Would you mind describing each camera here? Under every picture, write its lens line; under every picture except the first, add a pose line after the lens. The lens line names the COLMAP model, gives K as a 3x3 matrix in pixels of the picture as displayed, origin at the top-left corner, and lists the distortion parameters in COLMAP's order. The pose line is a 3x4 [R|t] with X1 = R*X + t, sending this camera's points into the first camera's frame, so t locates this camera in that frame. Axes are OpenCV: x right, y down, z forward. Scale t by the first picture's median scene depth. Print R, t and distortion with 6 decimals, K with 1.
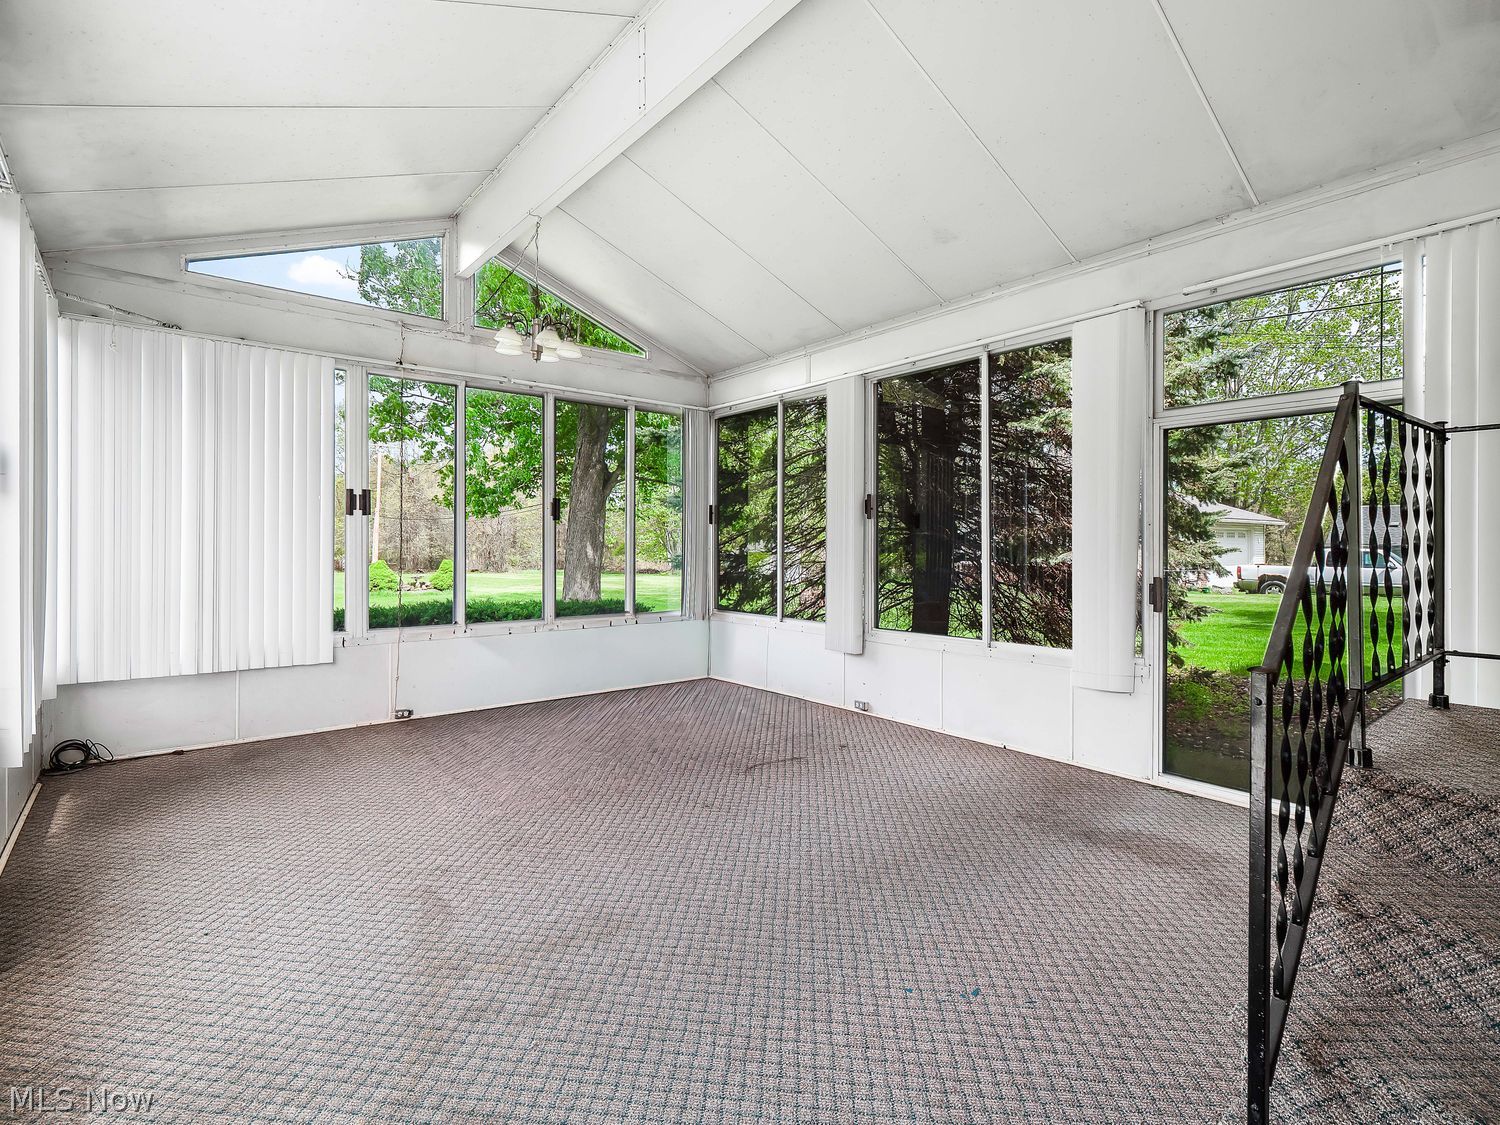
lens RADIAL K [[732.8, 0, 749.7], [0, 732.8, 554.1], [0, 0, 1]] dist [0.001660, -0.001363]
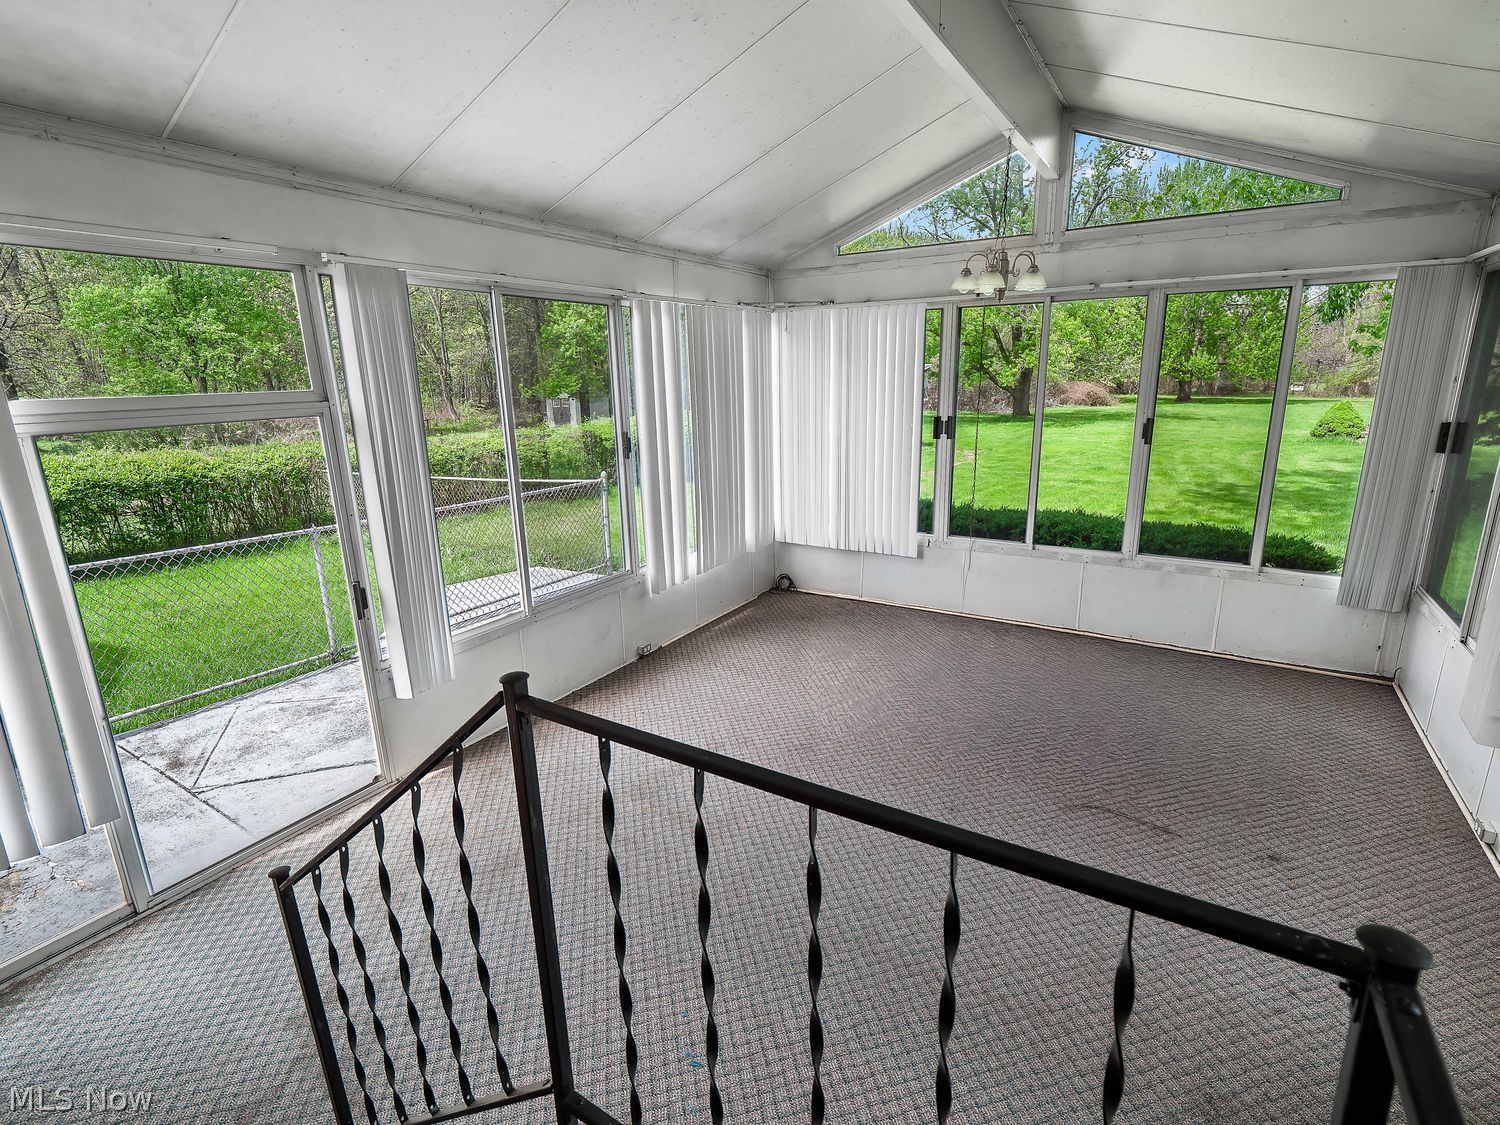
lens RADIAL K [[732.8, 0, 749.7], [0, 732.8, 554.1], [0, 0, 1]] dist [0.001660, -0.001363]
pose [[0.332948, 0.219621, -0.917013, 0.542092], [0.015625, 0.971080, 0.238243, -0.179946], [0.942816, -0.093651, 0.319888, 0.370670]]
